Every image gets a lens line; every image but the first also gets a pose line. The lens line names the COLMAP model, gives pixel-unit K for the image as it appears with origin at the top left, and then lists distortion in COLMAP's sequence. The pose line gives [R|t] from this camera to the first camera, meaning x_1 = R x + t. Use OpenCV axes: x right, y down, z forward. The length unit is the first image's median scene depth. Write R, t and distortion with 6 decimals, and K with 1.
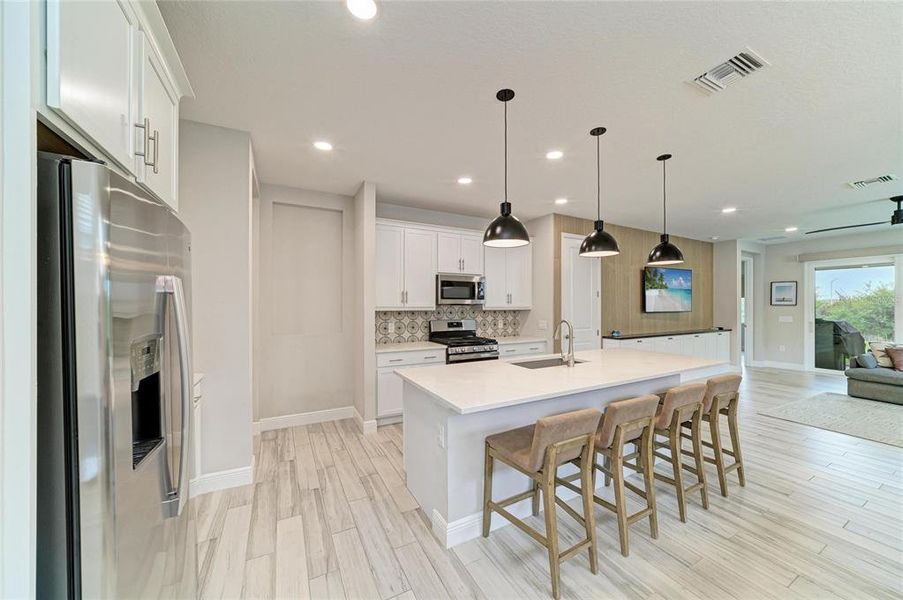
lens RADIAL K [[324.8, 0, 456.1], [0, 324.8, 305.6], [0, 0, 1]] dist [-0.007990, 0.002268]
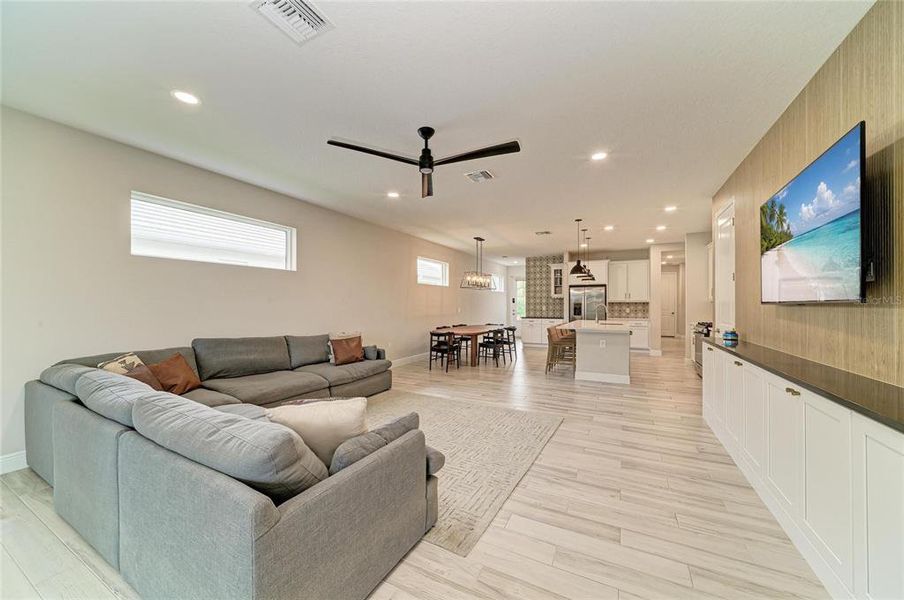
lens RADIAL K [[325.2, 0, 462.5], [0, 325.2, 304.9], [0, 0, 1]] dist [-0.007990, 0.002268]
pose [[-0.817581, 0.001028, -0.575812, 1.461152], [-0.001279, 0.999993, 0.003601, 0.025560], [0.575812, 0.003680, -0.817574, 1.373105]]
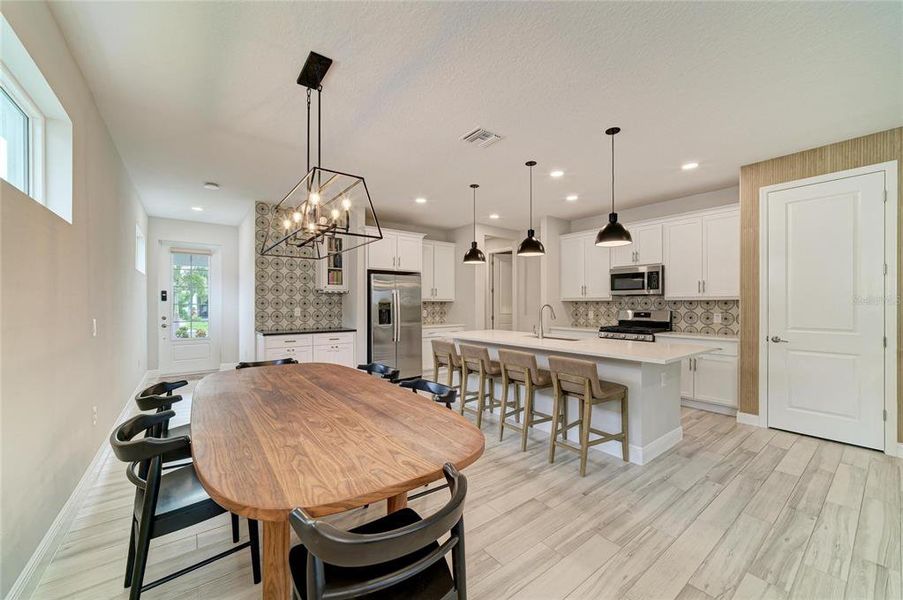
lens RADIAL K [[344.9, 0, 455.3], [0, 344.9, 303.8], [0, 0, 1]] dist [-0.011895, 0.004013]
pose [[0.156053, -0.000810, -0.987748, 0.976177], [-0.003145, 0.999994, -0.001317, 0.027036], [0.987744, 0.003312, 0.156049, 0.248968]]
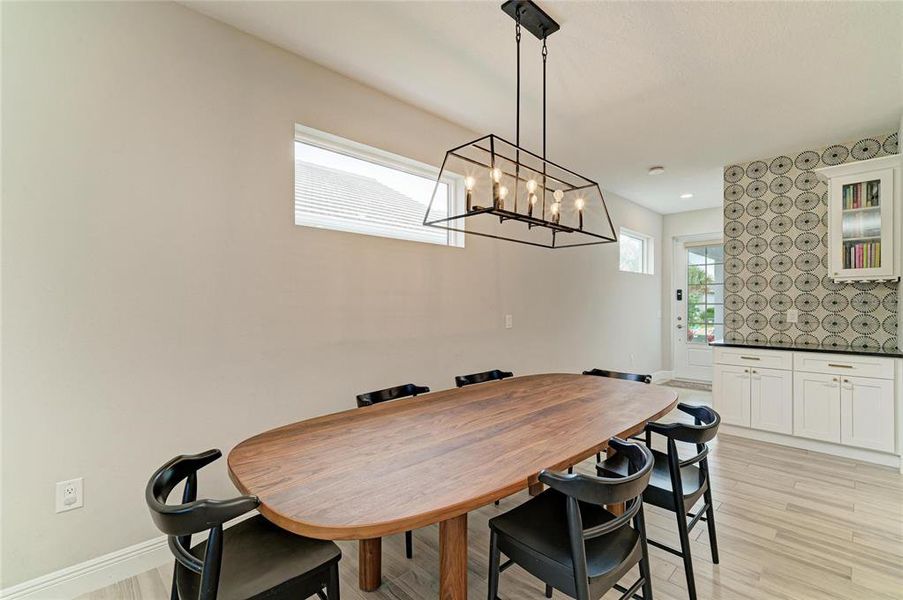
lens RADIAL K [[404.3, 0, 456.3], [0, 404.3, 305.1], [0, 0, 1]] dist [-0.000098, 0.000642]
pose [[-0.959639, 0.001343, -0.281233, 0.692348], [0.000199, 0.999992, 0.004097, 0.027940], [0.281236, 0.003876, -0.959631, 0.534425]]
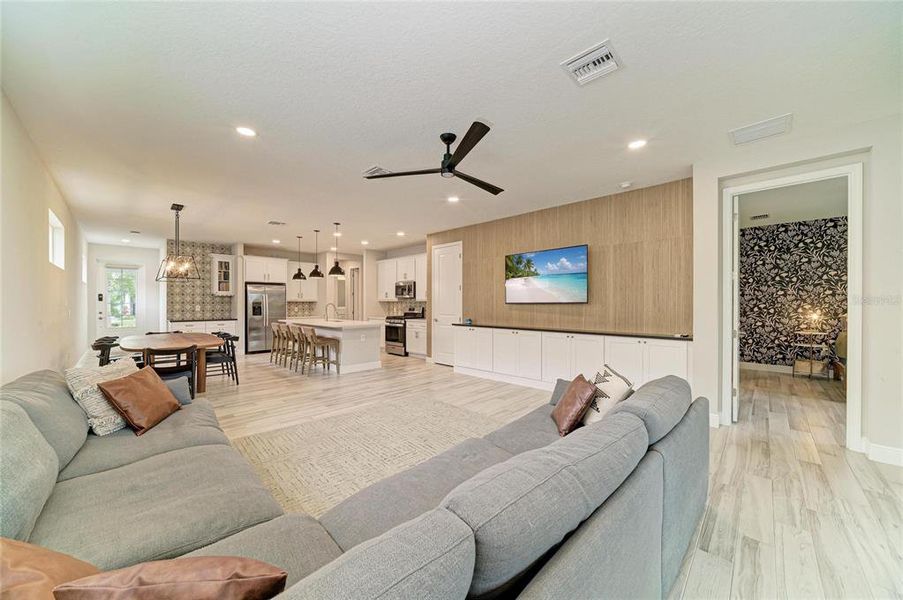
lens RADIAL K [[324.8, 0, 447.0], [0, 324.8, 305.1], [0, 0, 1]] dist [-0.007990, 0.002268]
pose [[0.283240, 0.004597, -0.959038, 1.760397], [-0.003120, 0.999988, 0.003872, 0.027091], [0.959044, 0.001895, 0.283250, 0.681995]]
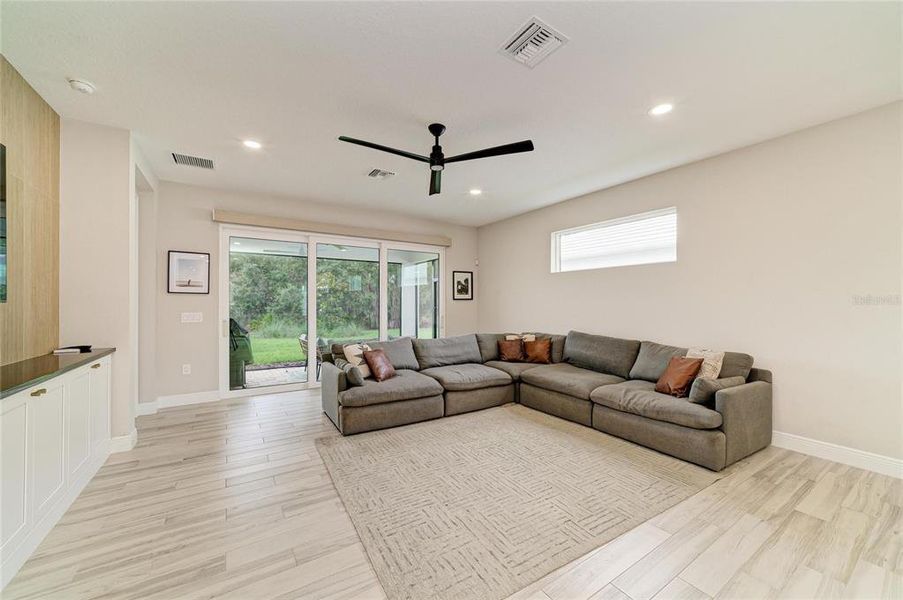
lens RADIAL K [[344.9, 0, 446.6], [0, 344.9, 303.5], [0, 0, 1]] dist [-0.011895, 0.004013]
pose [[-0.073599, 0.001503, 0.997287, 0.562865], [0.001025, 0.999998, -0.001431, 0.027008], [-0.997287, 0.000917, -0.073600, 0.882262]]
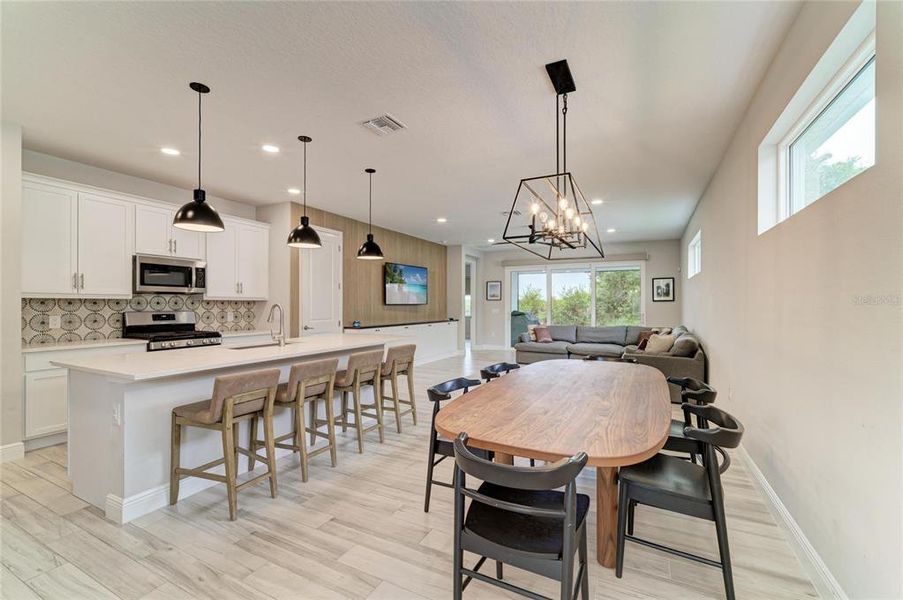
lens RADIAL K [[381.4, 0, 452.1], [0, 381.4, 304.4], [0, 0, 1]] dist [-0.004594, 0.005189]
pose [[0.829089, 0.000481, 0.559117, 0.062874], [0.001149, 0.999996, -0.002564, 0.029065], [-0.559116, 0.002768, 0.829085, -0.224573]]
